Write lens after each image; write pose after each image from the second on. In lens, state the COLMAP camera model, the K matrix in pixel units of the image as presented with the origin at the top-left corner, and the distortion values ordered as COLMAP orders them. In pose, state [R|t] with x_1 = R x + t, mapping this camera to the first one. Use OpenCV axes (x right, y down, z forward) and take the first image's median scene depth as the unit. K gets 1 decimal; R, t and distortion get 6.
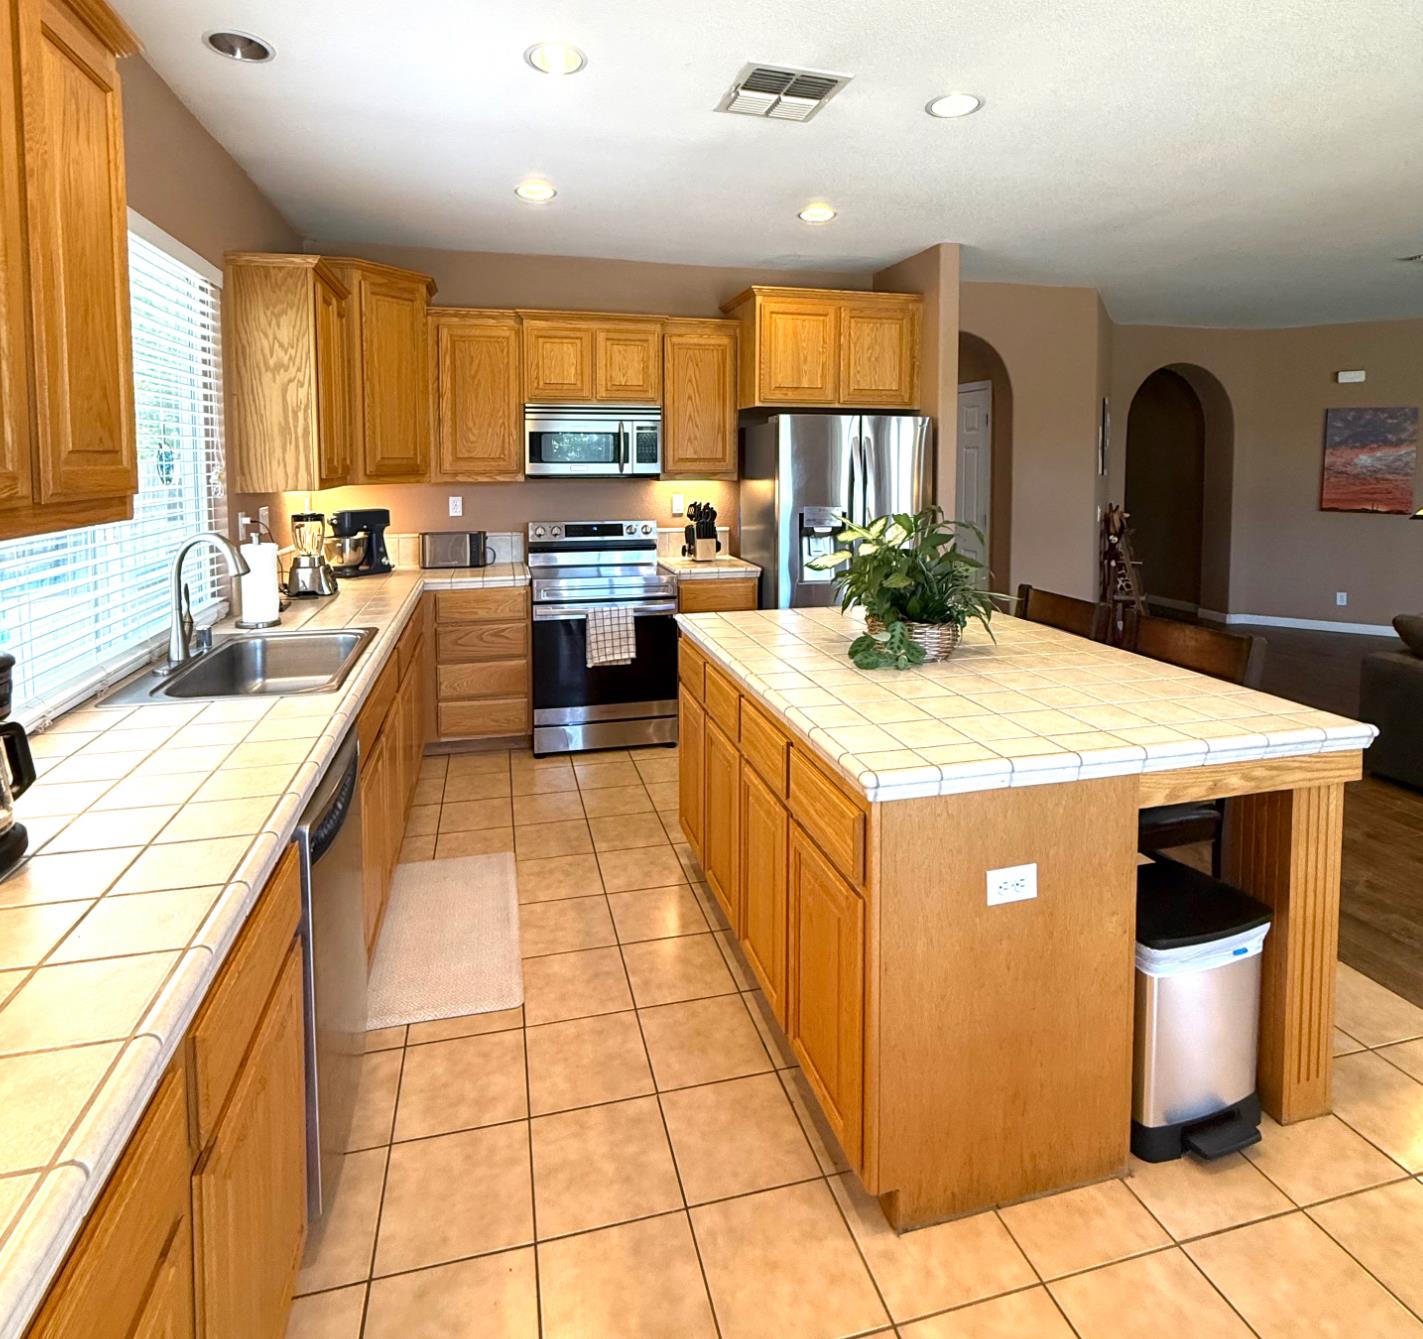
lens RADIAL K [[795.8, 0, 685.0], [0, 795.8, 502.7], [0, 0, 1]] dist [0.001143, -0.000692]
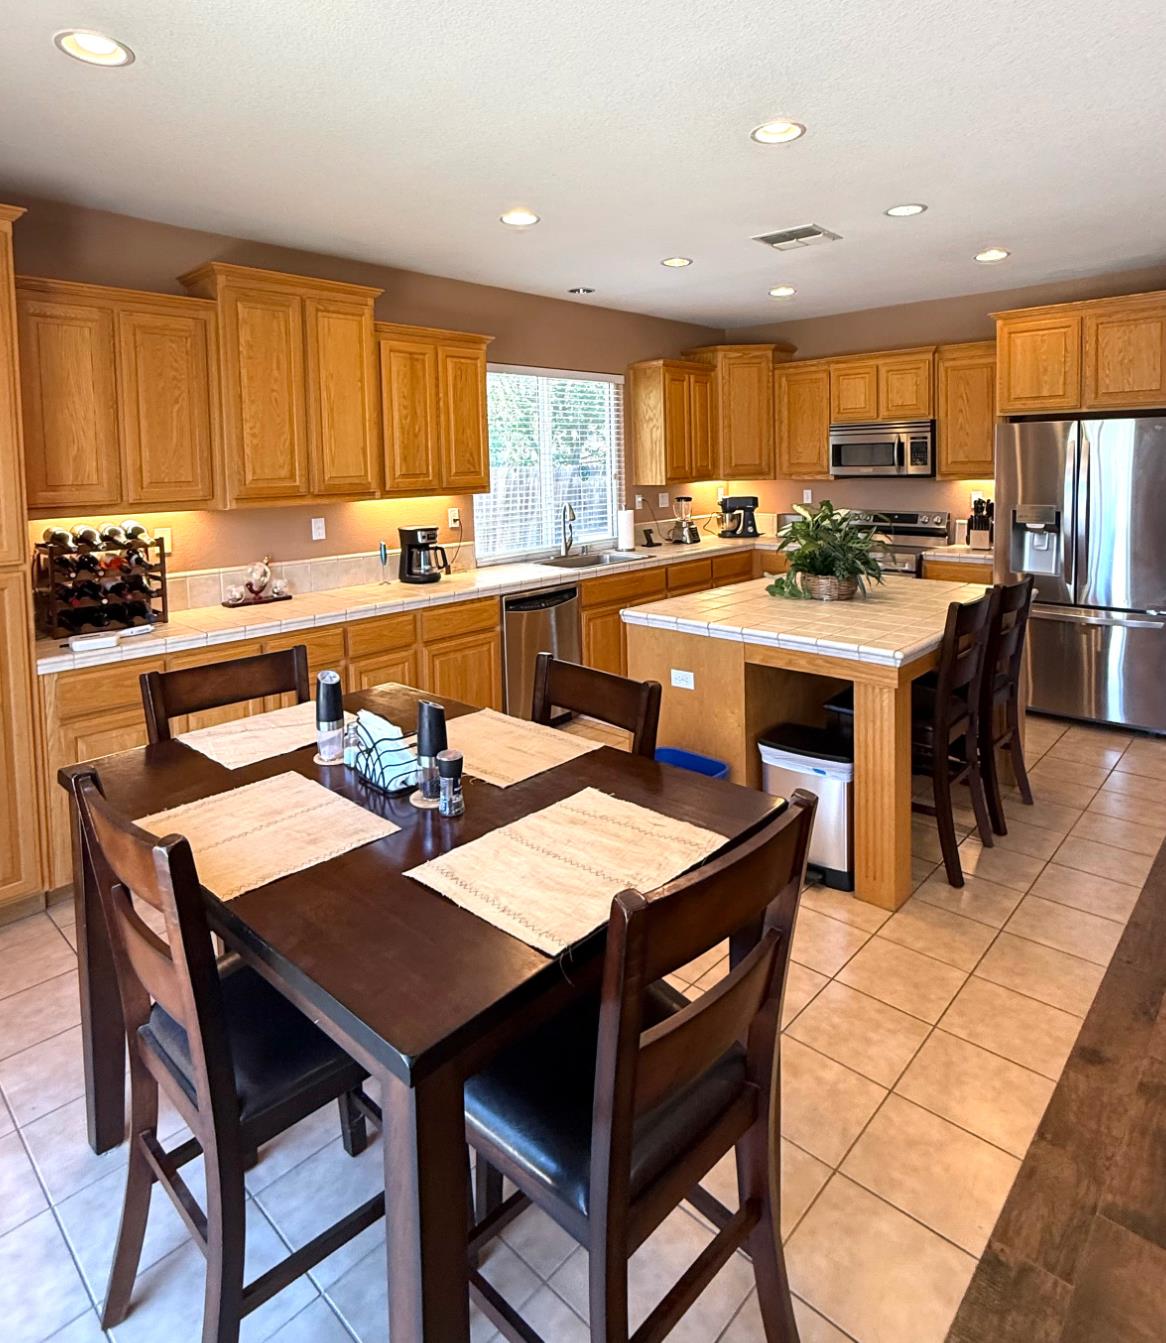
lens RADIAL K [[791.5, 0, 580.5], [0, 791.5, 514.8], [0, 0, 1]] dist [-0.016329, -0.000325]
pose [[0.542700, 0.045032, -0.838719, 0.734210], [-0.024318, 0.998986, 0.037903, -0.007254], [0.839575, -0.000174, 0.543244, -0.126700]]
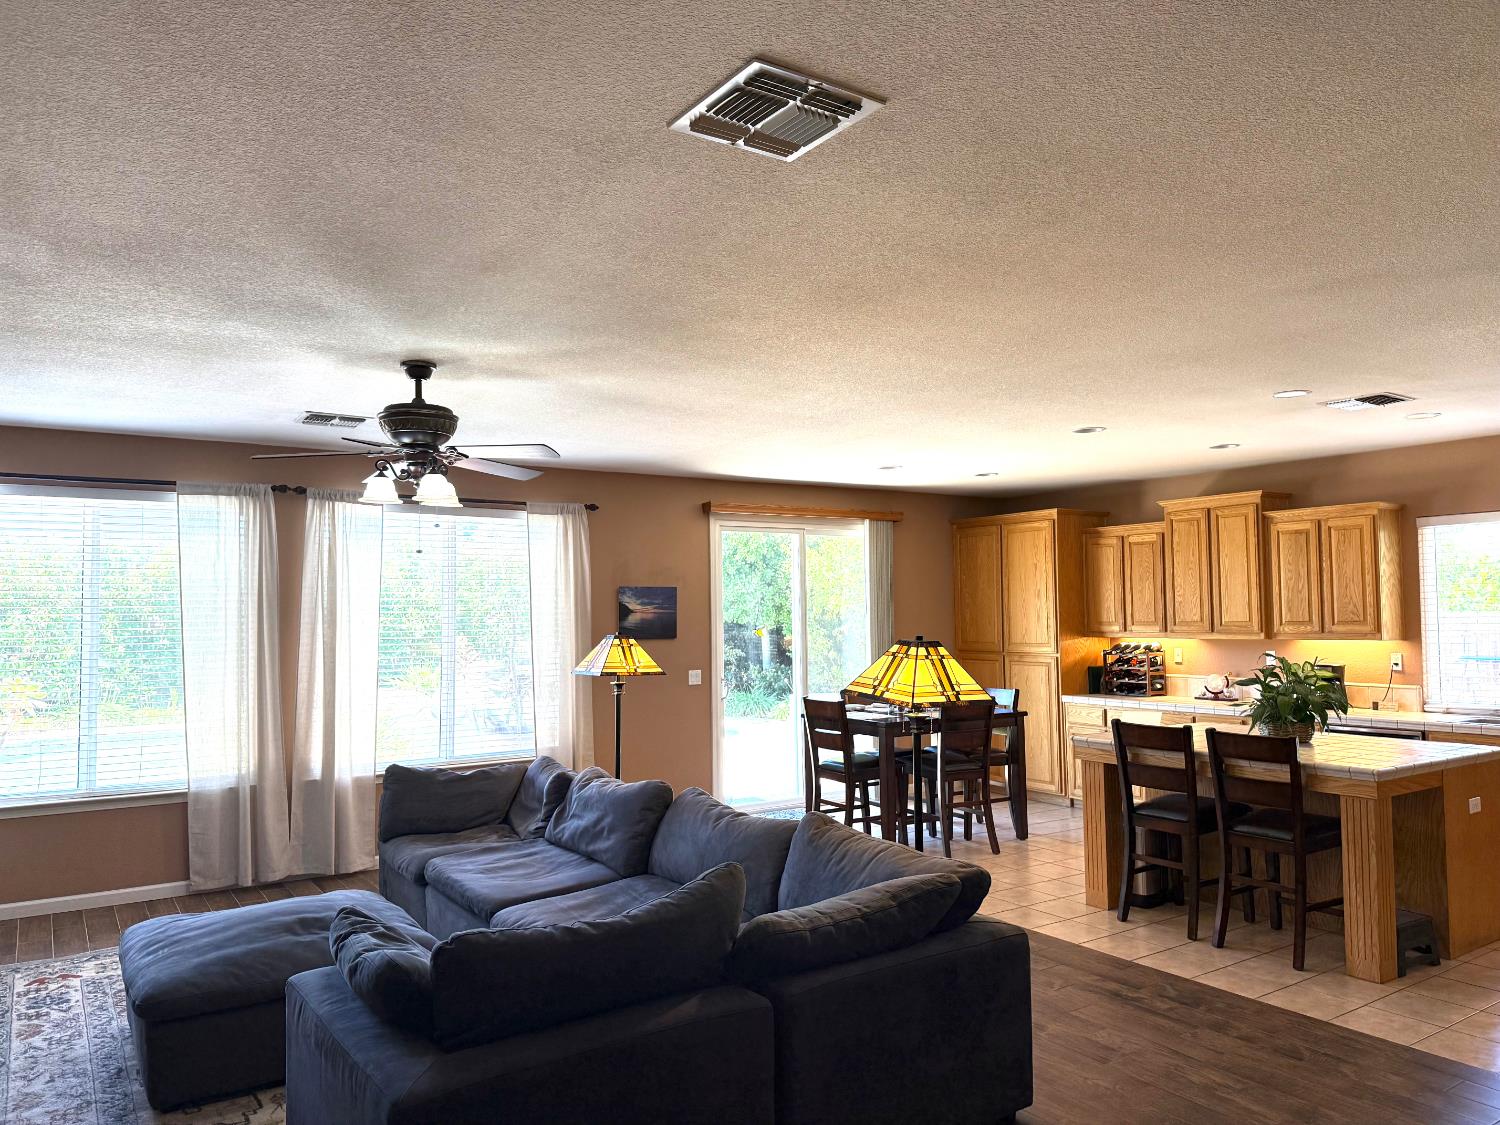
lens RADIAL K [[1052.6, 0, 760.3], [0, 1052.6, 566.9], [0, 0, 1]] dist [0.056865, -0.077017]
pose [[-0.938411, -0.002004, -0.345515, 1.213966], [-0.004218, 0.999975, 0.005655, -0.110491], [0.345495, 0.006764, -0.938396, 1.561307]]
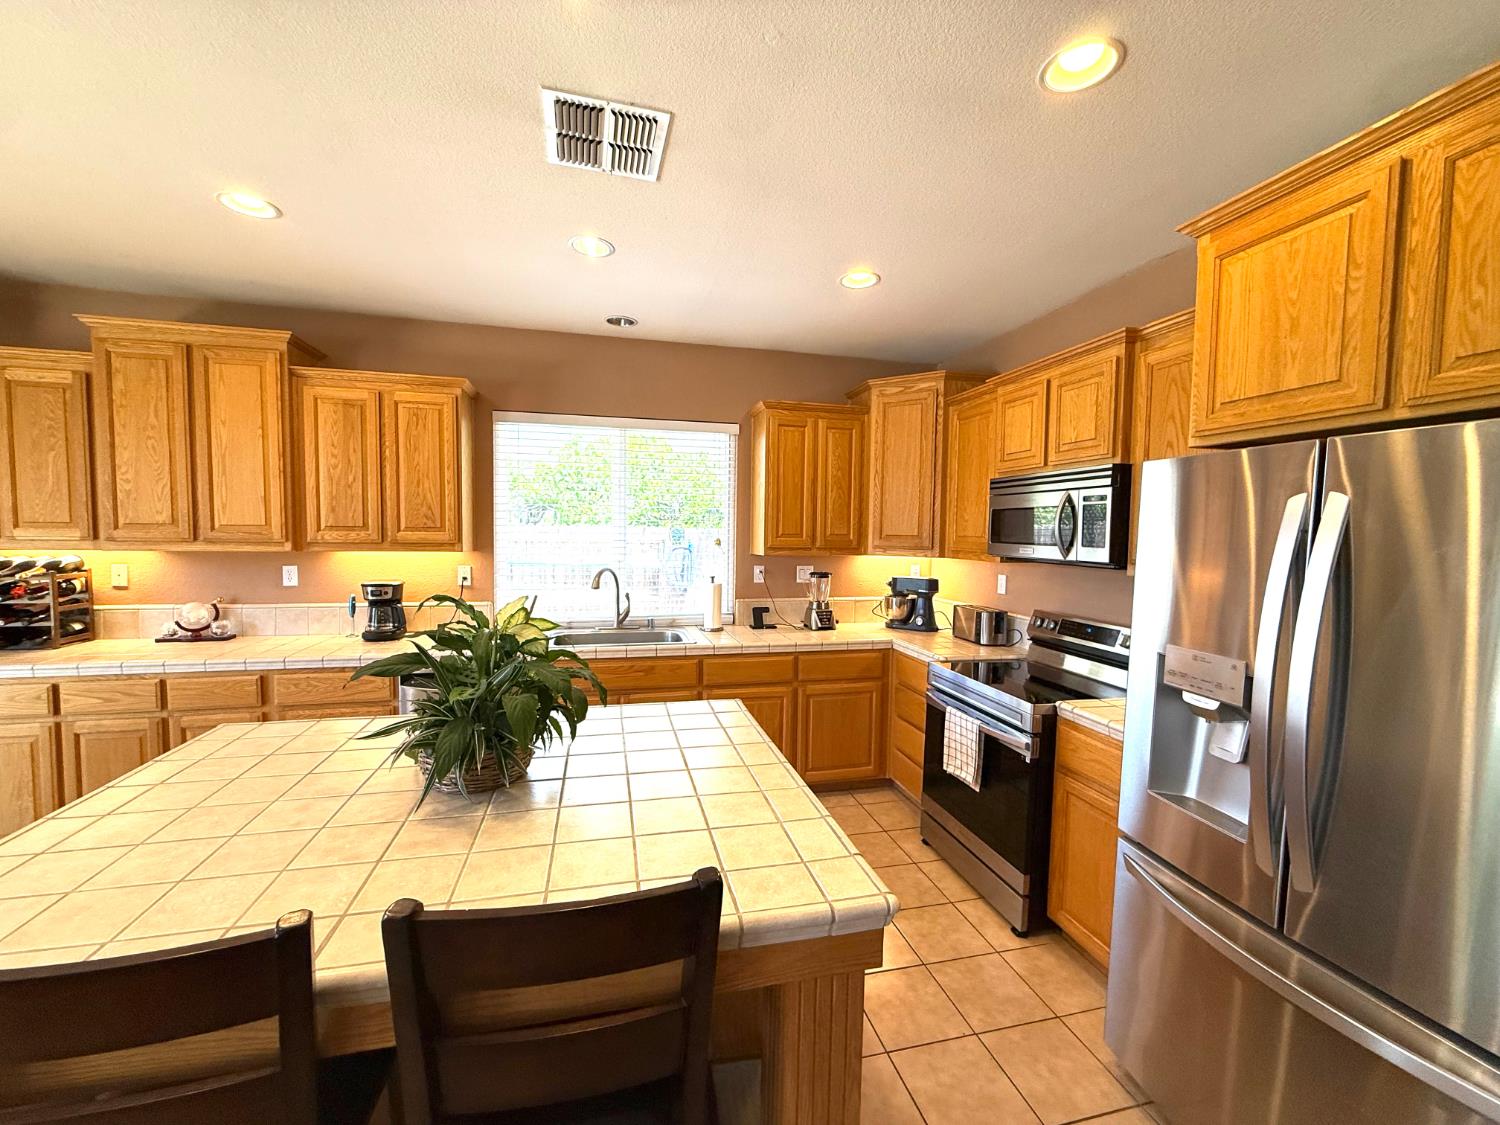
lens RADIAL K [[599.1, 0, 748.1], [0, 599.1, 563.9], [0, 0, 1]] dist [-0.000989, -0.000311]
pose [[-0.004068, 0.058720, -0.998266, 0.504776], [-0.069719, 0.995829, 0.058860, -0.046395], [0.997558, 0.069838, 0.000043, 0.718746]]
